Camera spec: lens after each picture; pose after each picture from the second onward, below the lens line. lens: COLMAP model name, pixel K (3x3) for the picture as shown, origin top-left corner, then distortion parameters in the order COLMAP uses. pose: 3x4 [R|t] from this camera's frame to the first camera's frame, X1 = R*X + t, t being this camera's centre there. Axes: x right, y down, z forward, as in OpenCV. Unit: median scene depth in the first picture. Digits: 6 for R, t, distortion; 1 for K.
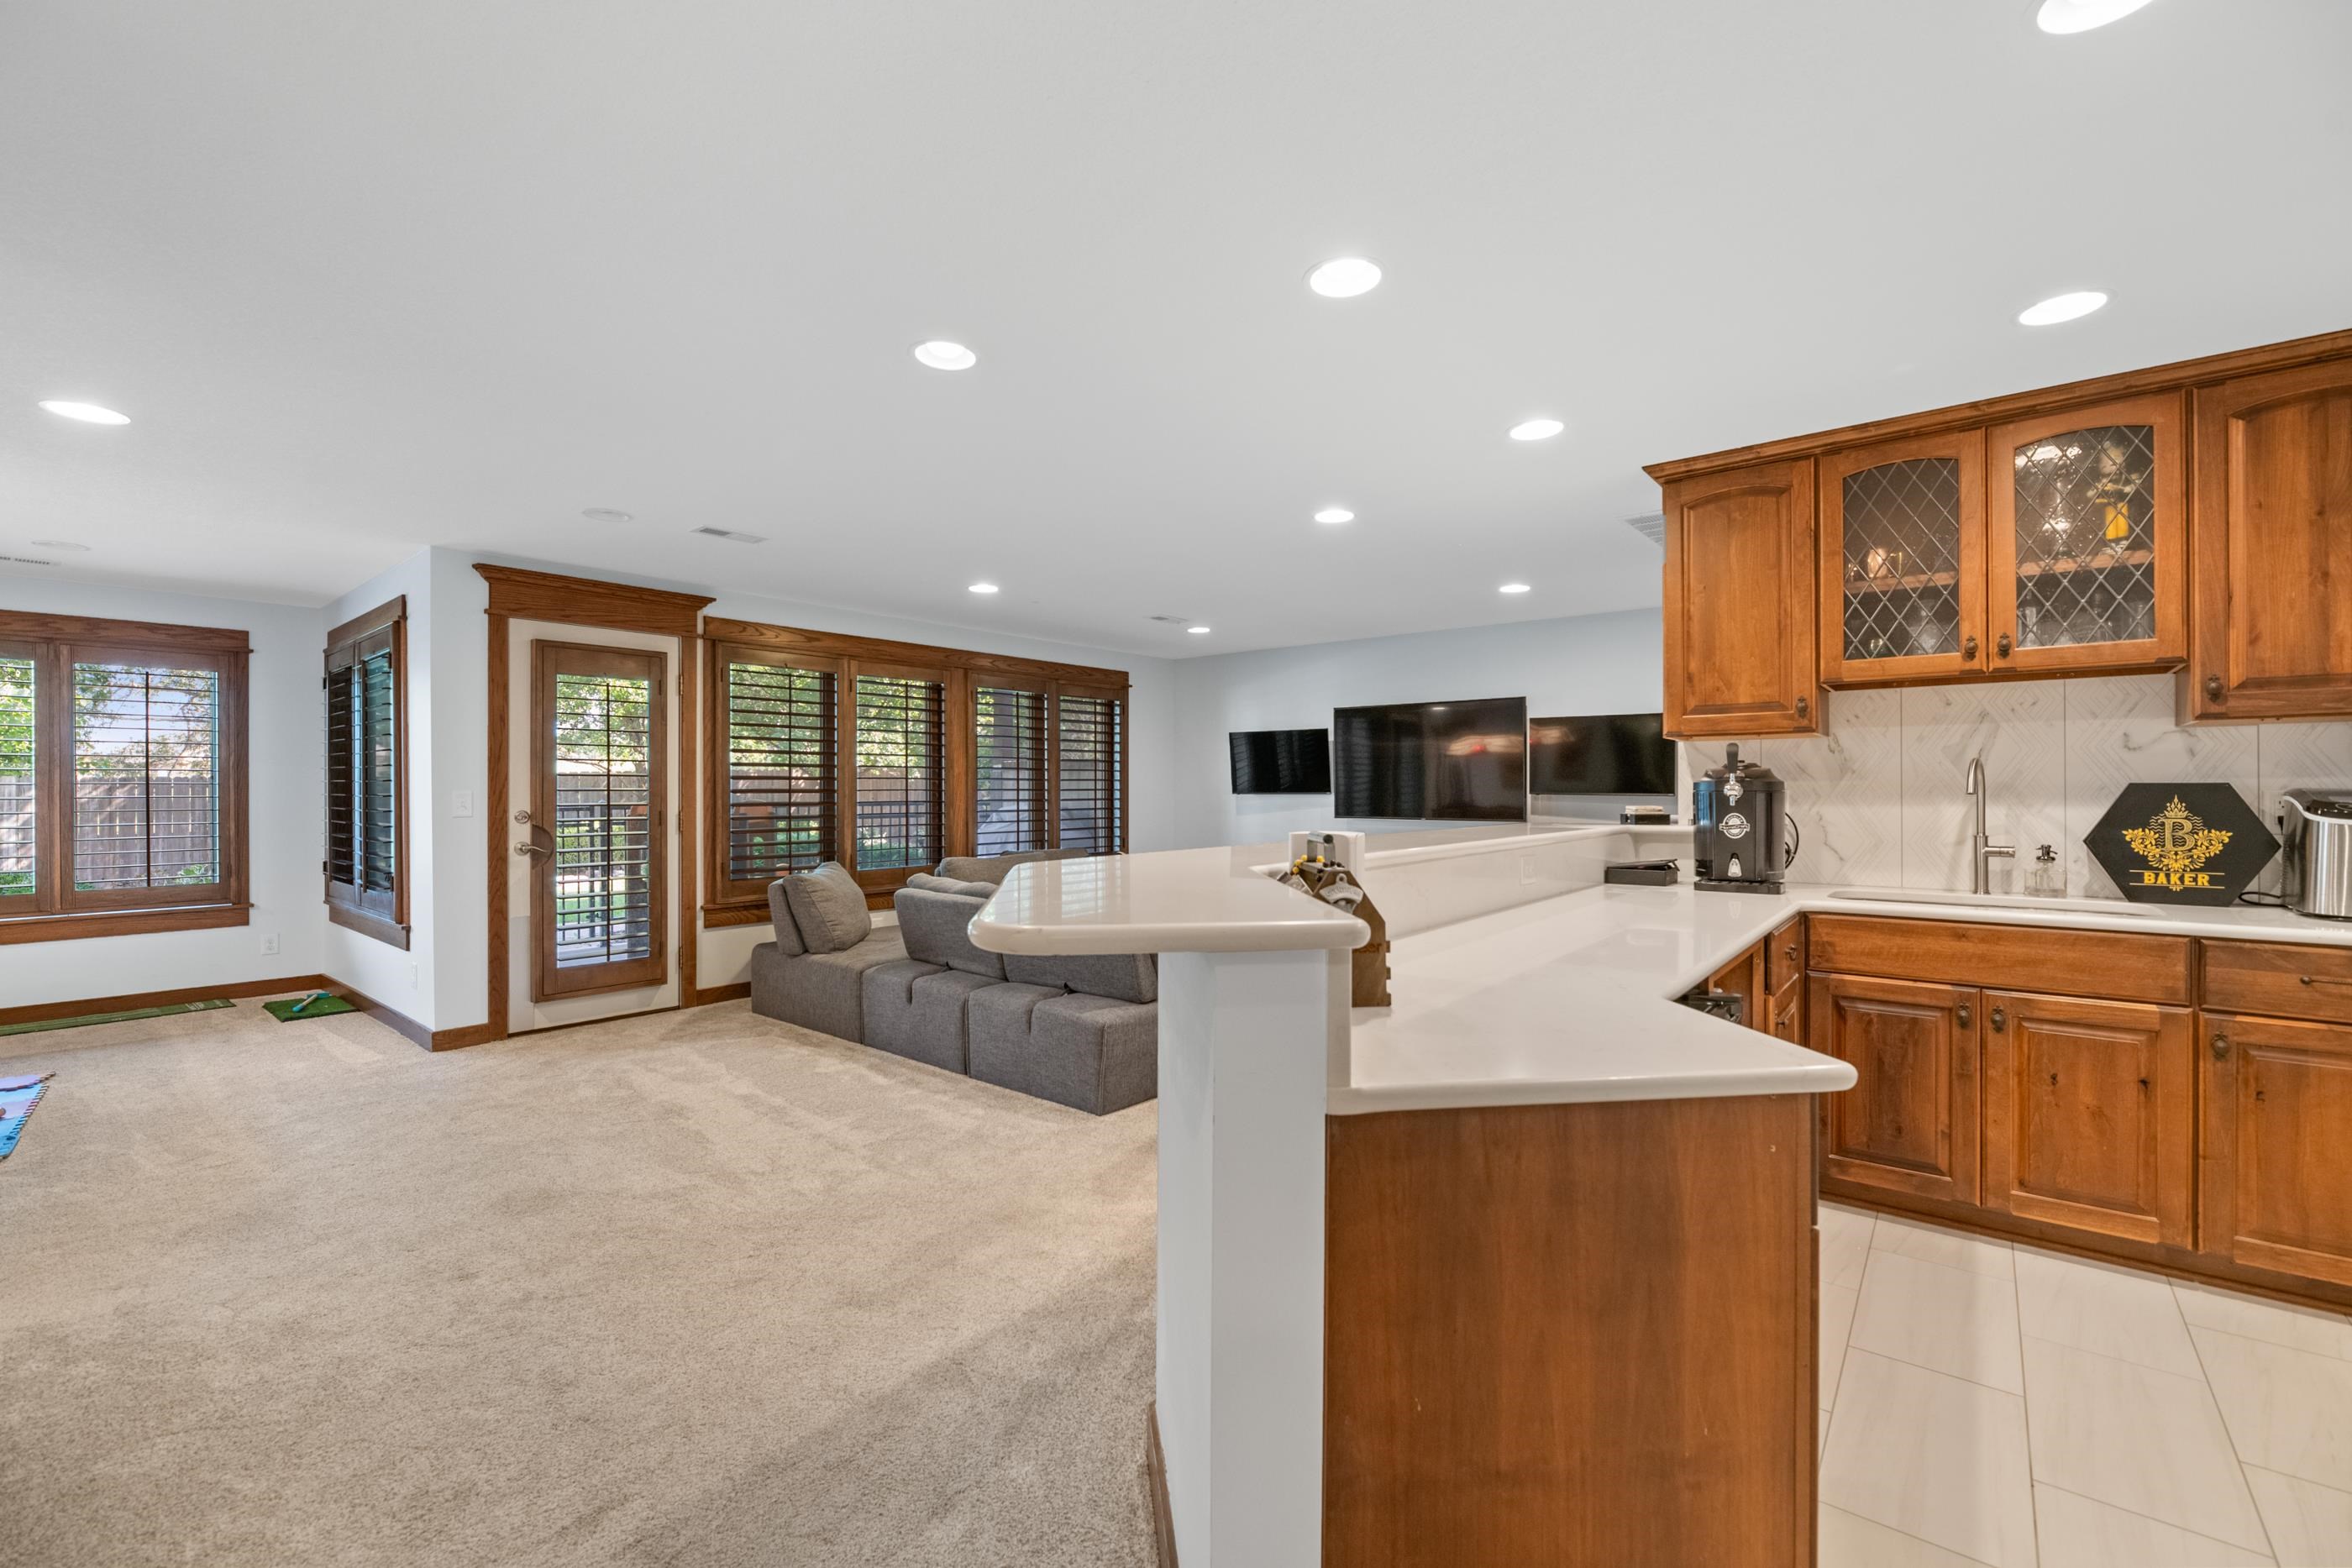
lens RADIAL K [[986.1, 0, 1180.0], [0, 986.1, 783.6], [0, 0, 1]] dist [-0.004767, -0.000186]
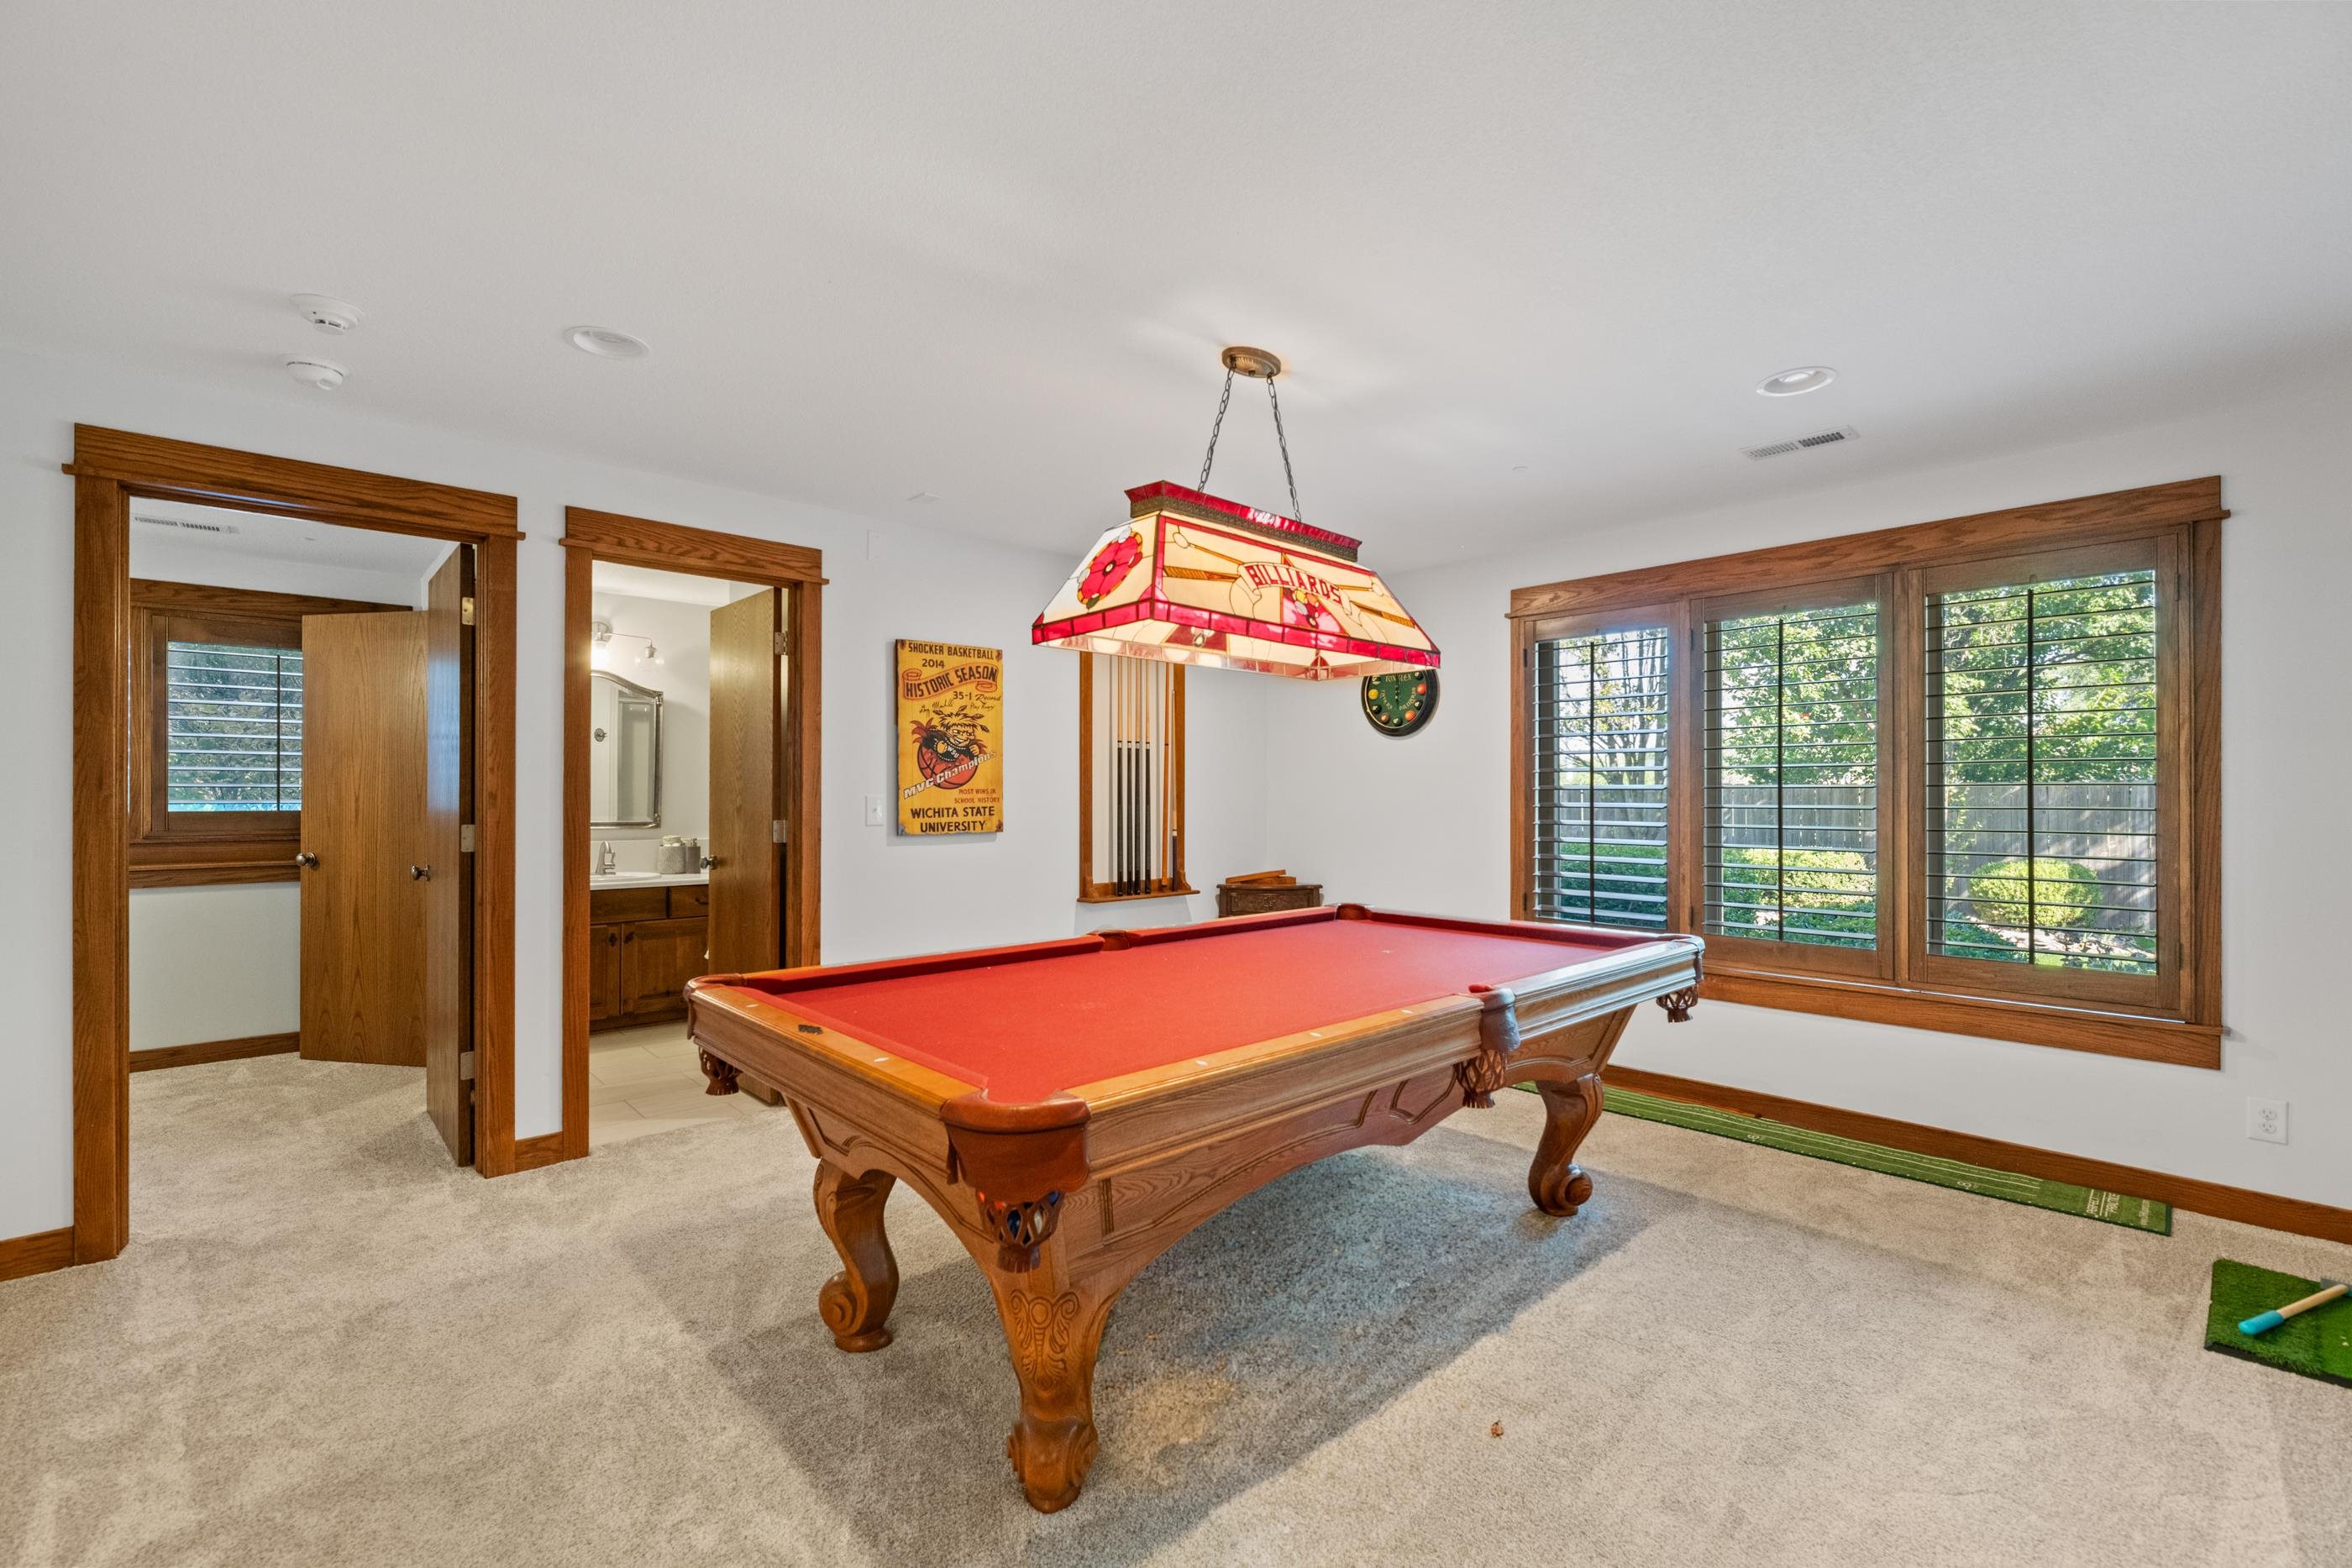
lens RADIAL K [[986.1, 0, 1180.8], [0, 986.1, 789.9], [0, 0, 1]] dist [-0.004767, -0.000186]
pose [[-0.136132, -0.001247, -0.990690, -0.389132], [-0.002938, 0.999995, -0.000855, 0.004947], [0.990686, 0.002794, -0.136135, 0.550017]]
